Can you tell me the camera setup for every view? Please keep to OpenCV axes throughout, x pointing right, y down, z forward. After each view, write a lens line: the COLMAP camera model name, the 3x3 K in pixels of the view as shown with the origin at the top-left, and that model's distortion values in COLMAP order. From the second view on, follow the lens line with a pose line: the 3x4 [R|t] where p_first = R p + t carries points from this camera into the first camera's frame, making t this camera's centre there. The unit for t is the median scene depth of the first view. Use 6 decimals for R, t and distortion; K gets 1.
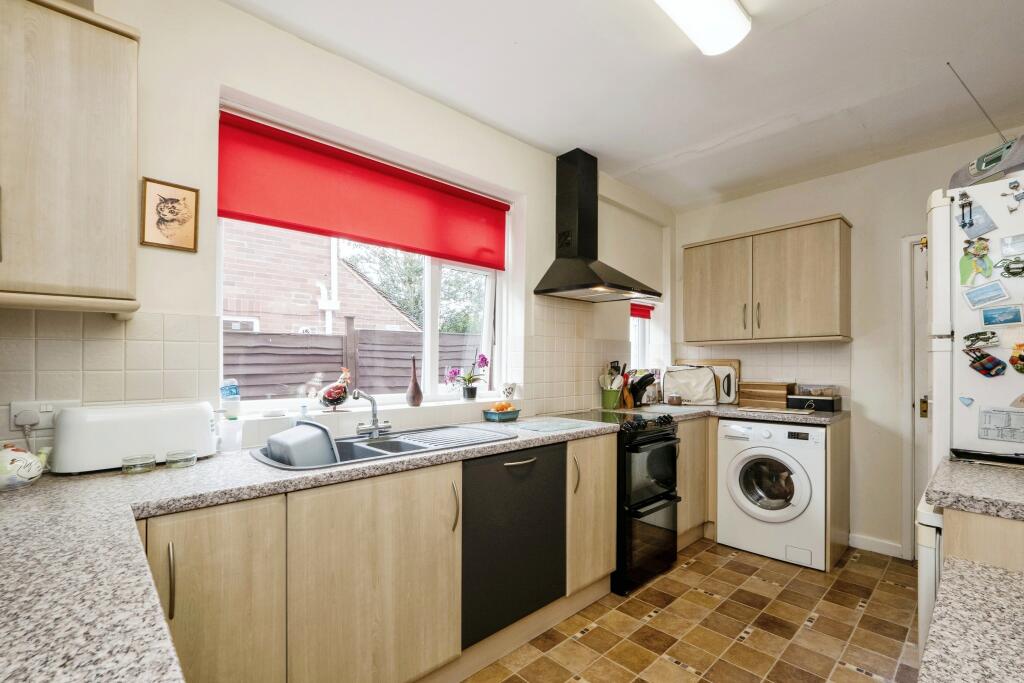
lens RADIAL K [[445.2, 0, 500.1], [0, 445.2, 355.1], [0, 0, 1]] dist [-0.000605, -0.000118]
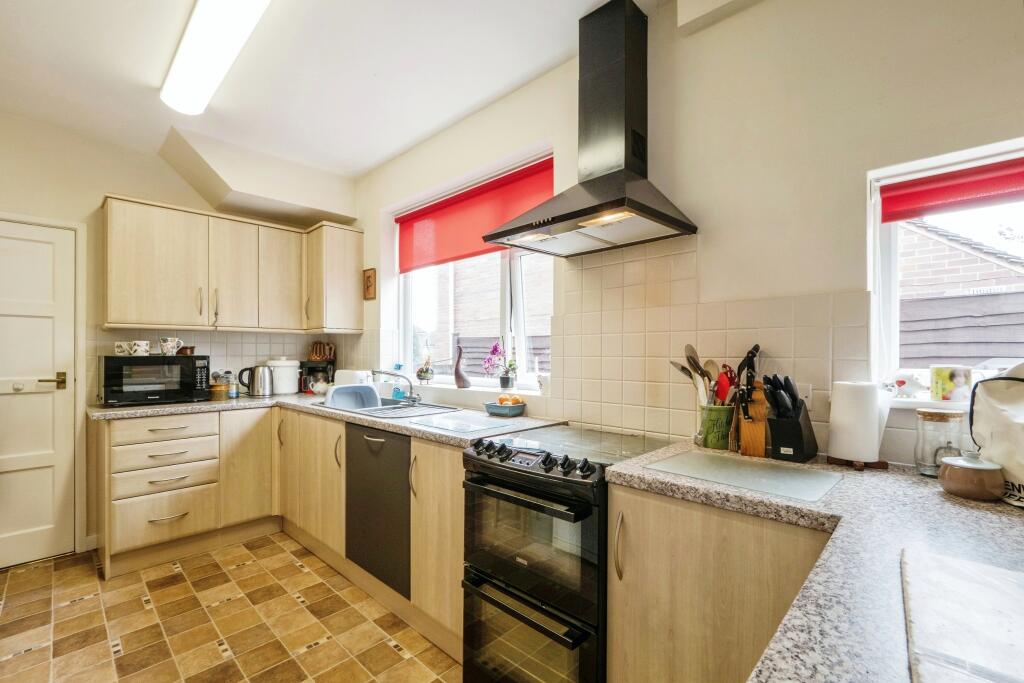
lens RADIAL K [[445.2, 0, 500.1], [0, 445.2, 355.1], [0, 0, 1]] dist [-0.000605, -0.000118]
pose [[0.051162, -0.002176, -0.998688, 1.184093], [0.023760, 0.999717, -0.000961, 0.034603], [0.998408, -0.023679, 0.051199, 1.218434]]
